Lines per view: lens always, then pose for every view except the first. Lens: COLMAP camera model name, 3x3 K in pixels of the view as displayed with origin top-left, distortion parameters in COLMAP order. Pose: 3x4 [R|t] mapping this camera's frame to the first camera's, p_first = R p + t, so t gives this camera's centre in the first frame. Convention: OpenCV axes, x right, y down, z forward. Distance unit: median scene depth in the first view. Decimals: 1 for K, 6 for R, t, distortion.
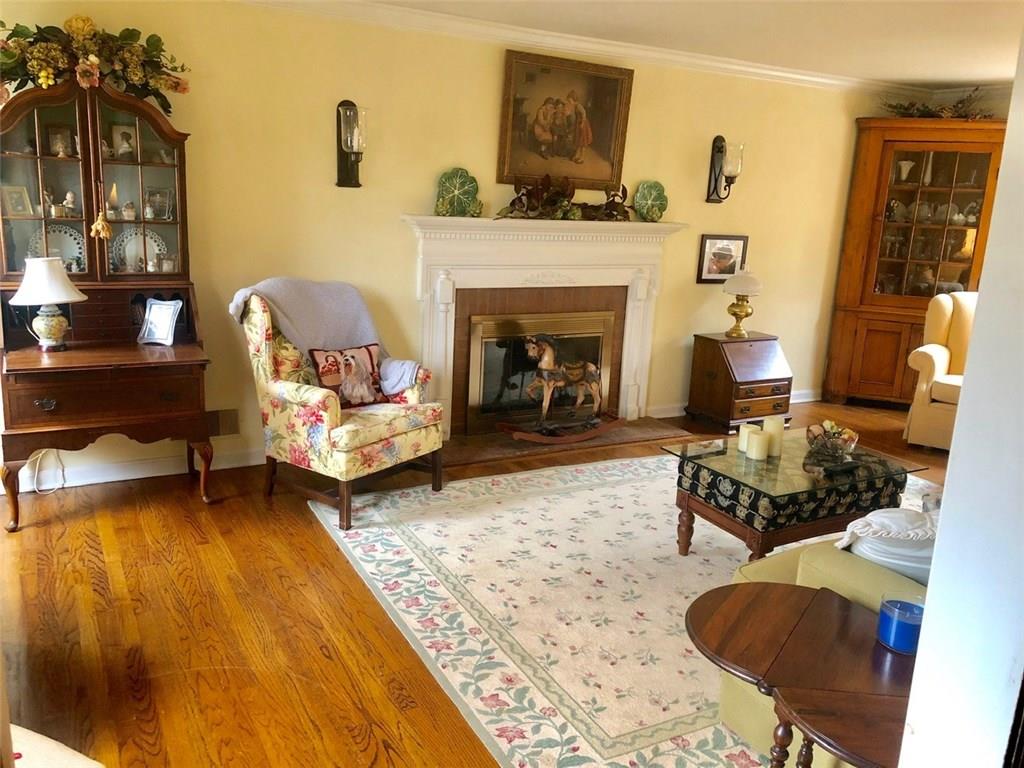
lens RADIAL K [[833.5, 0, 514.6], [0, 833.5, 381.6], [0, 0, 1]] dist [0.030734, 0.004971]
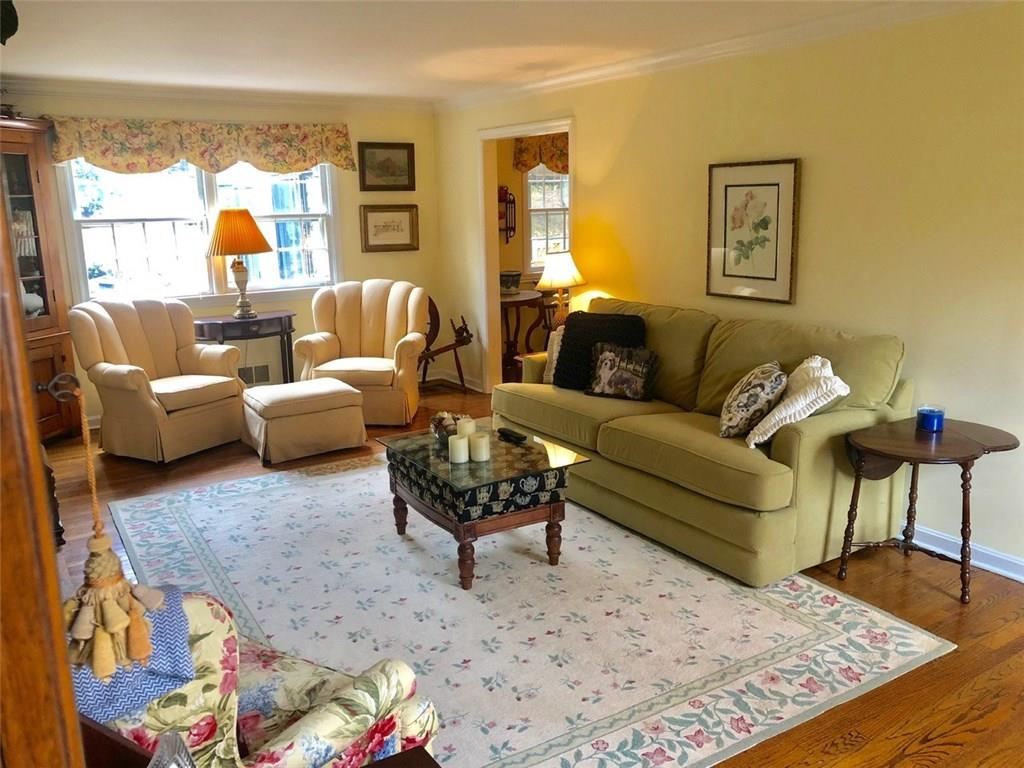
lens RADIAL K [[833.5, 0, 514.7], [0, 833.5, 382.5], [0, 0, 1]] dist [0.030734, 0.004971]
pose [[-0.062313, -0.261224, 0.963265, -0.777313], [0.240828, 0.932686, 0.268510, -0.300821], [-0.968565, 0.248713, 0.004792, 1.048502]]
